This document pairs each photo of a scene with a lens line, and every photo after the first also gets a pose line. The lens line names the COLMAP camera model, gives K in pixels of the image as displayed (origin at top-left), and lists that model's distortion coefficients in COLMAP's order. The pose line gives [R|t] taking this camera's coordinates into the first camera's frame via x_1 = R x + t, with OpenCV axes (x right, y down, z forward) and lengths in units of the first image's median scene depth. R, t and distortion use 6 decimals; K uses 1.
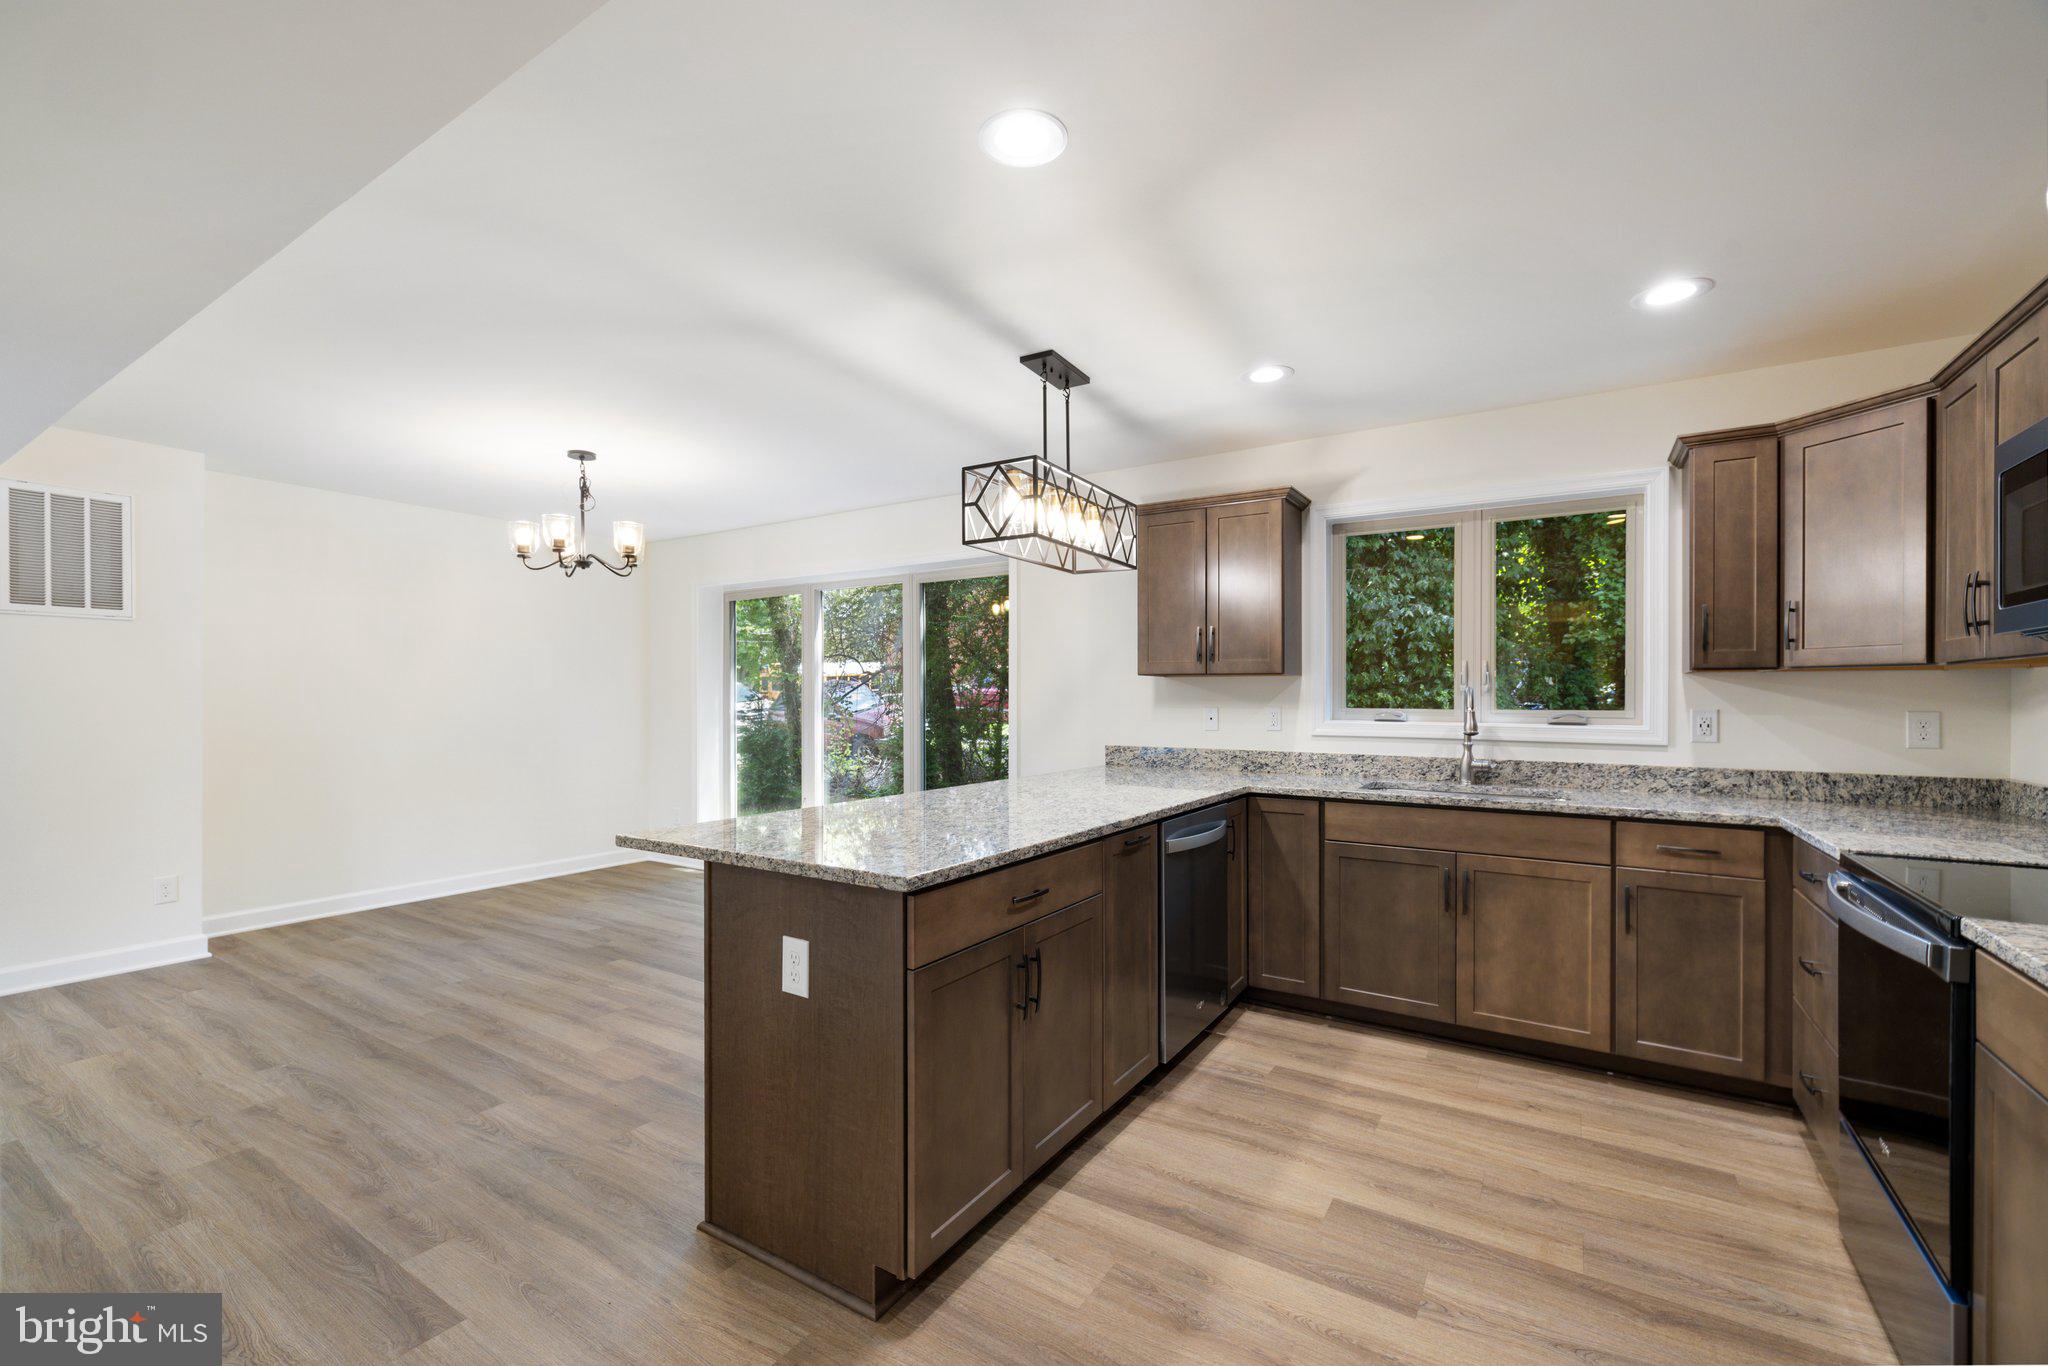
lens RADIAL K [[883.0, 0, 1017.7], [0, 883.0, 694.0], [0, 0, 1]] dist [0.003557, 0.001050]
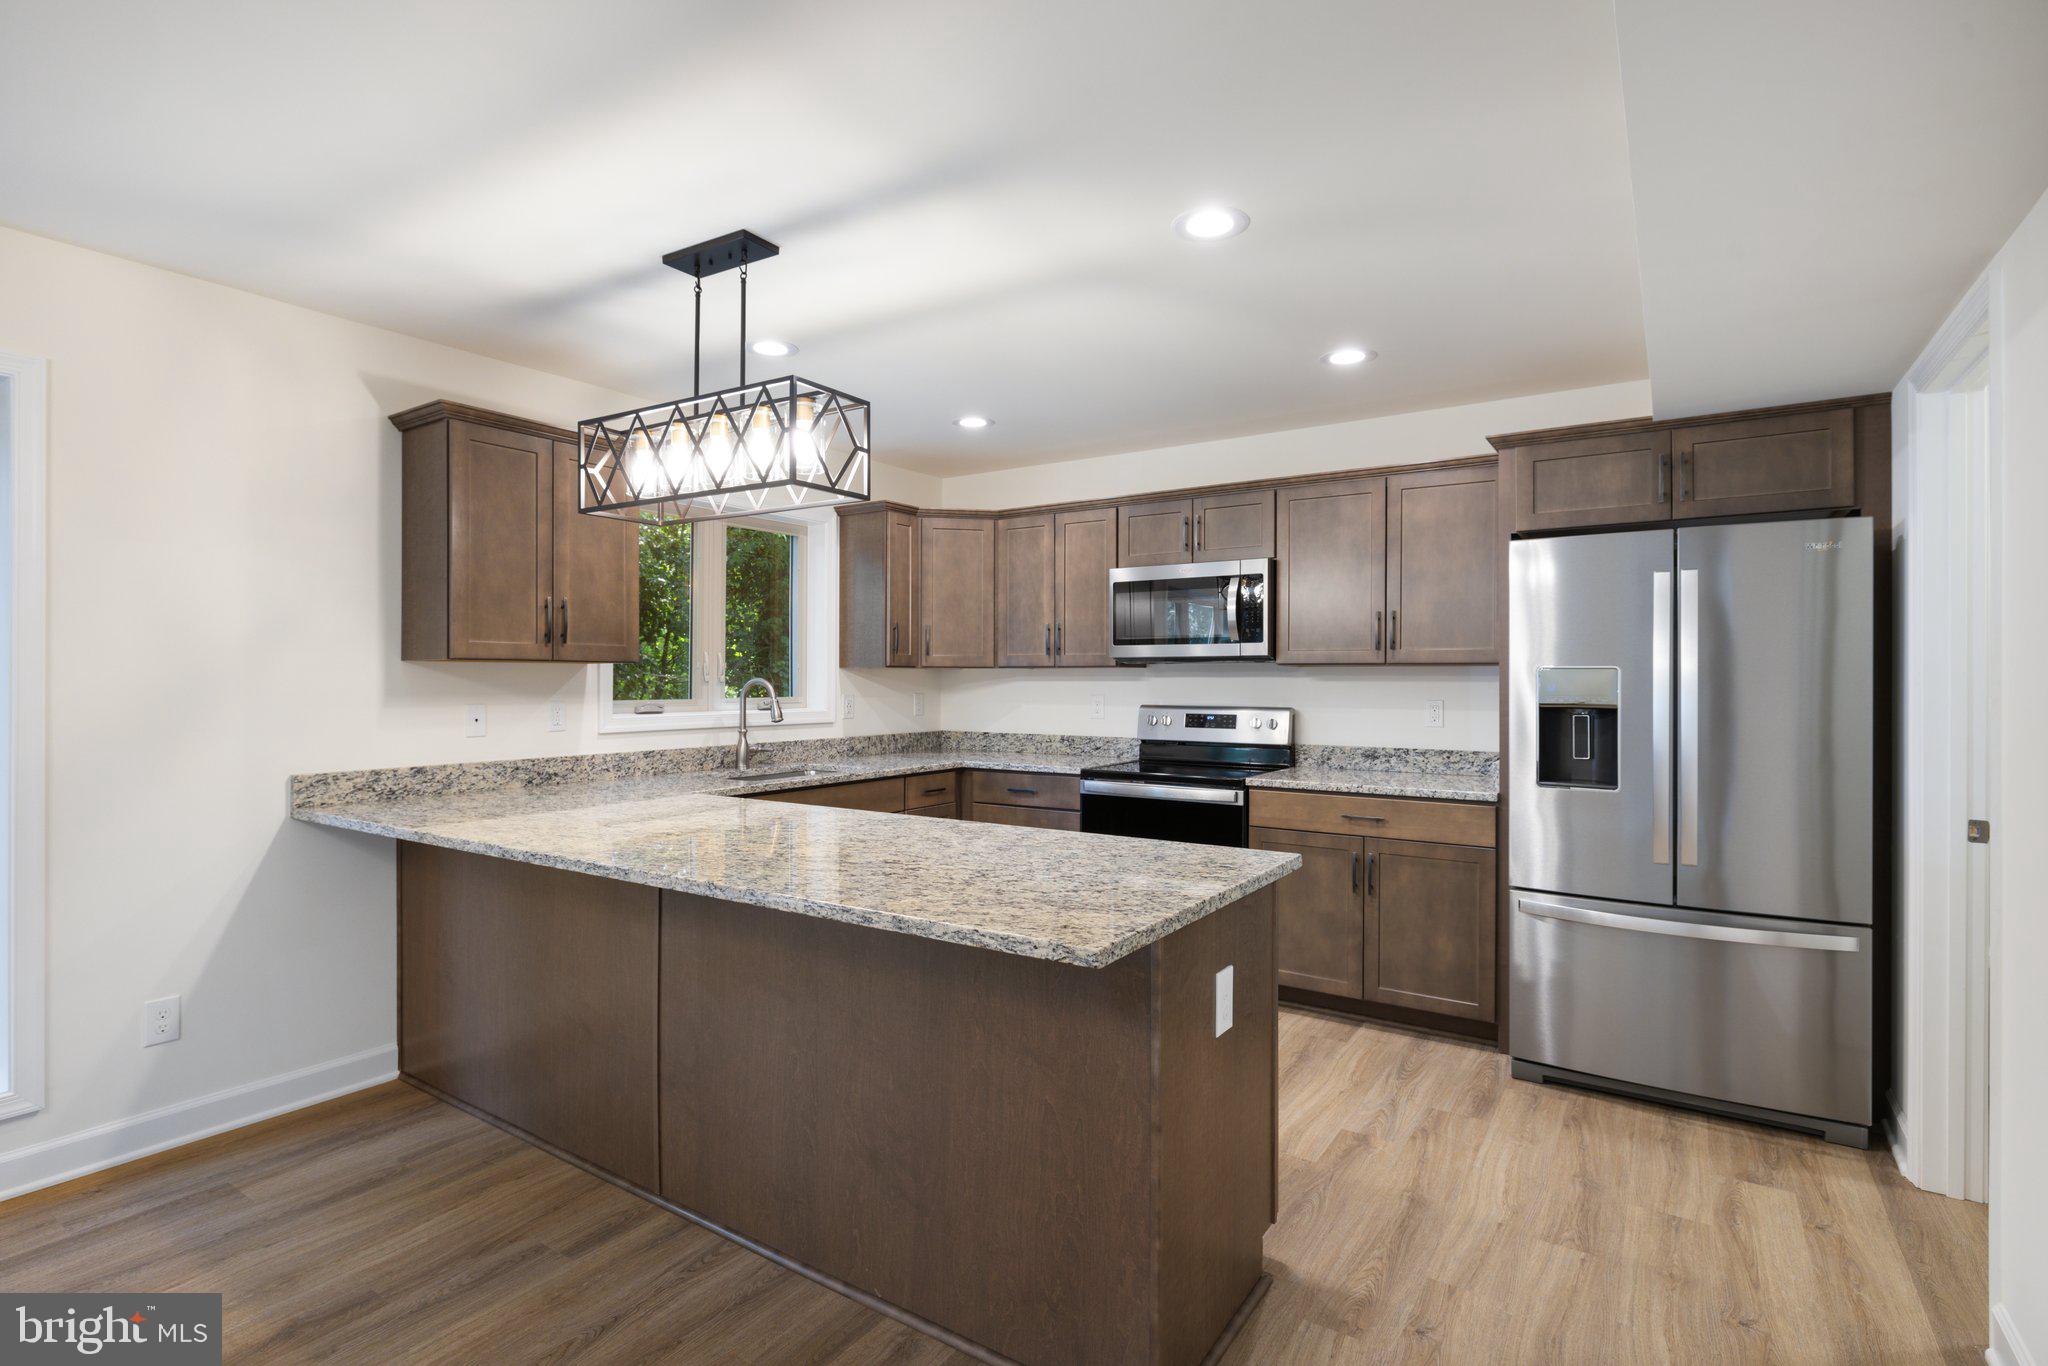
lens RADIAL K [[994.2, 0, 1019.0], [0, 994.2, 676.1], [0, 0, 1]] dist [-0.002633, -0.000122]
pose [[0.039510, -0.002391, 0.999216, -0.667337], [-0.001880, 0.999995, 0.002467, -0.012977], [-0.999217, -0.001976, 0.039505, 0.610376]]
